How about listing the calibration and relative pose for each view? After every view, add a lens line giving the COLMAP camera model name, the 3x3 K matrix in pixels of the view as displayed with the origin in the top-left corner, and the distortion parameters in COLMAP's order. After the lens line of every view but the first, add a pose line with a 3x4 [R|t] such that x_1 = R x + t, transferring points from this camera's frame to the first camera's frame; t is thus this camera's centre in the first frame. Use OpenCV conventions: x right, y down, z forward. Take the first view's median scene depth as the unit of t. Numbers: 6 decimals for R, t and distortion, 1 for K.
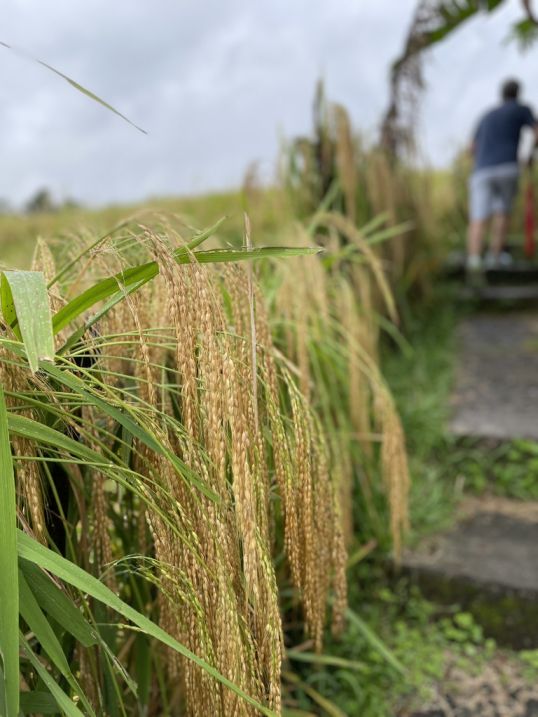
lens RADIAL K [[541.0, 0, 268.2], [0, 541.0, 358.7], [0, 0, 1]] dist [0.000984, -0.009274]
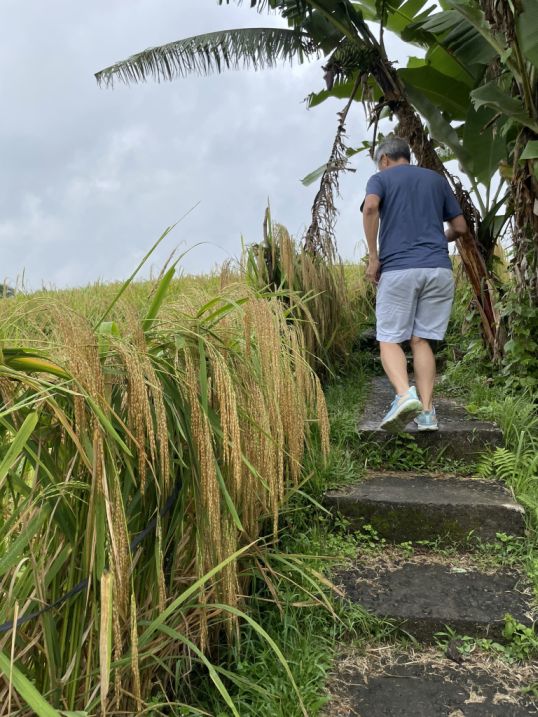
lens RADIAL K [[541.0, 0, 269.2], [0, 541.0, 358.3], [0, 0, 1]] dist [0.000984, -0.009274]
pose [[0.991318, -0.001403, 0.131476, -0.120711], [0.021828, 0.987824, -0.154039, 0.163776], [-0.129659, 0.155572, 0.979278, -0.514109]]
